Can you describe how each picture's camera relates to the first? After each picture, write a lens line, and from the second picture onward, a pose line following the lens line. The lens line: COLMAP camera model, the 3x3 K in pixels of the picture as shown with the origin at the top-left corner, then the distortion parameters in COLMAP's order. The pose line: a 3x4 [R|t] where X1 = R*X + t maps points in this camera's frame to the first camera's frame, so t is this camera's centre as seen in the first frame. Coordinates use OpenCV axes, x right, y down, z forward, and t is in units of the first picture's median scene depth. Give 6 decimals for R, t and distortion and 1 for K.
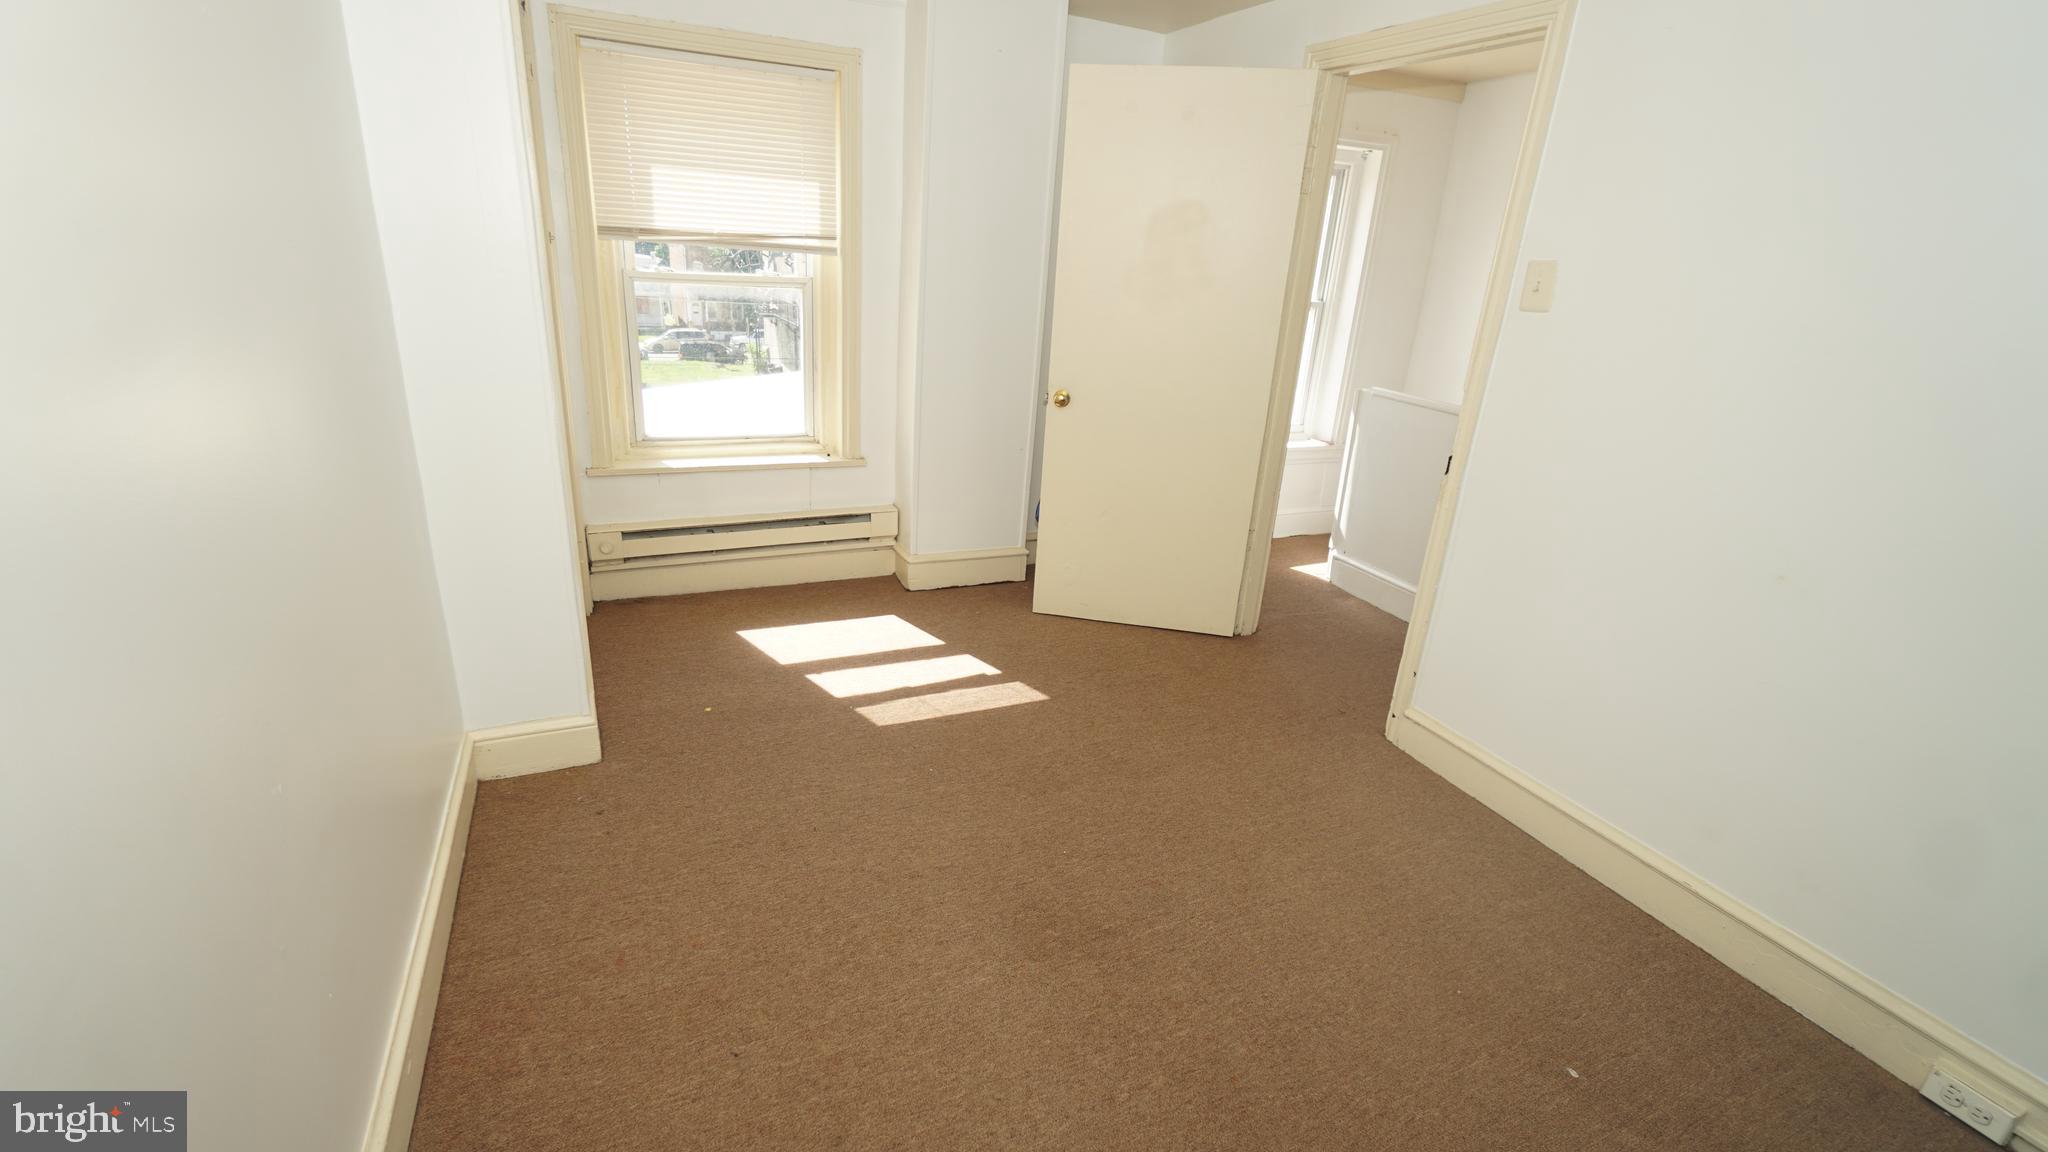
lens RADIAL K [[901.1, 0, 1023.8], [0, 901.1, 567.7], [0, 0, 1]] dist [0.000592, 0.002105]
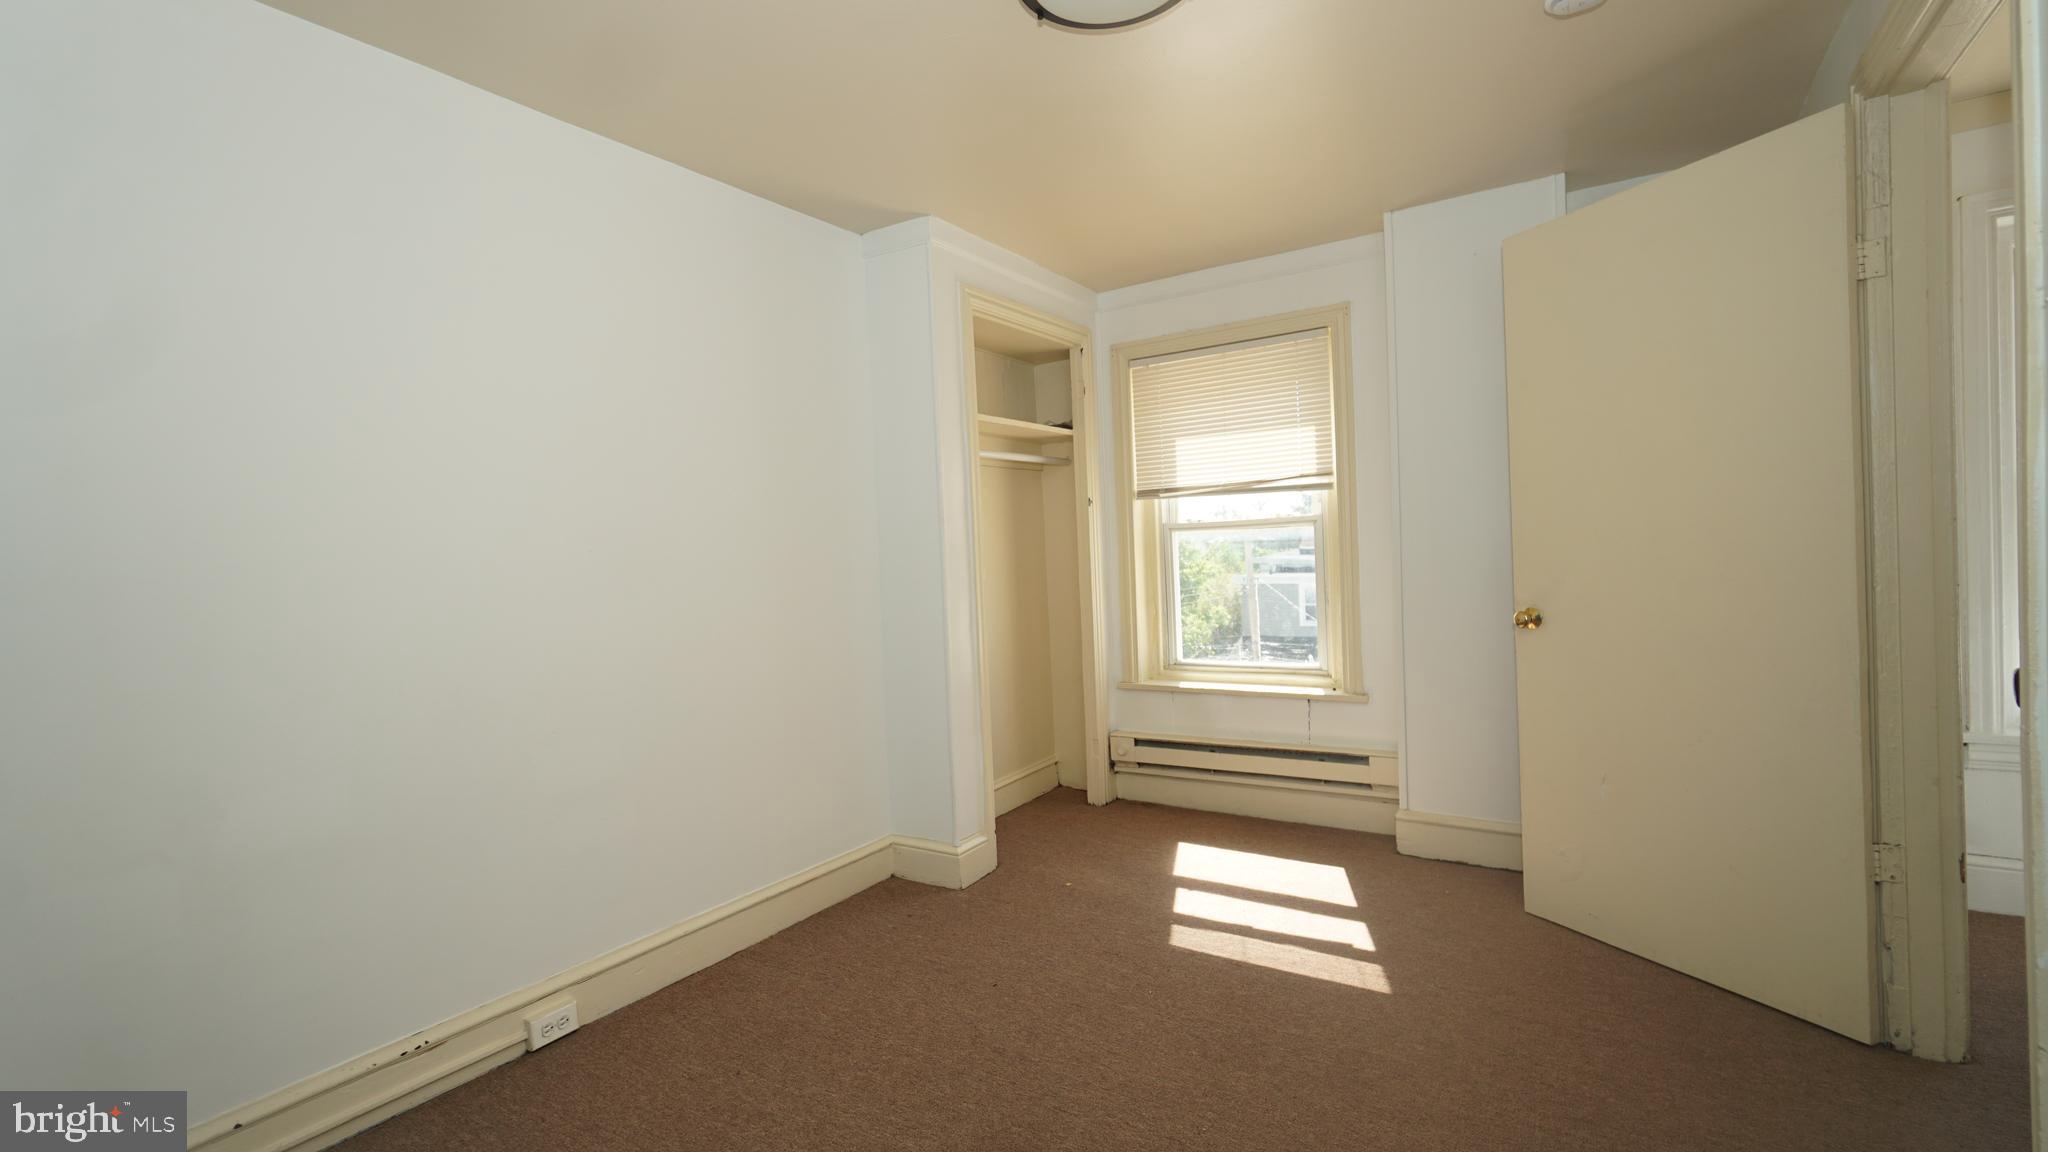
lens RADIAL K [[901.1, 0, 1018.8], [0, 901.1, 575.6], [0, 0, 1]] dist [0.000592, 0.002105]
pose [[0.530094, -0.061778, -0.845685, 0.462441], [-0.213835, 0.955369, -0.203827, 0.028085], [0.820533, 0.288885, 0.493225, 0.243284]]
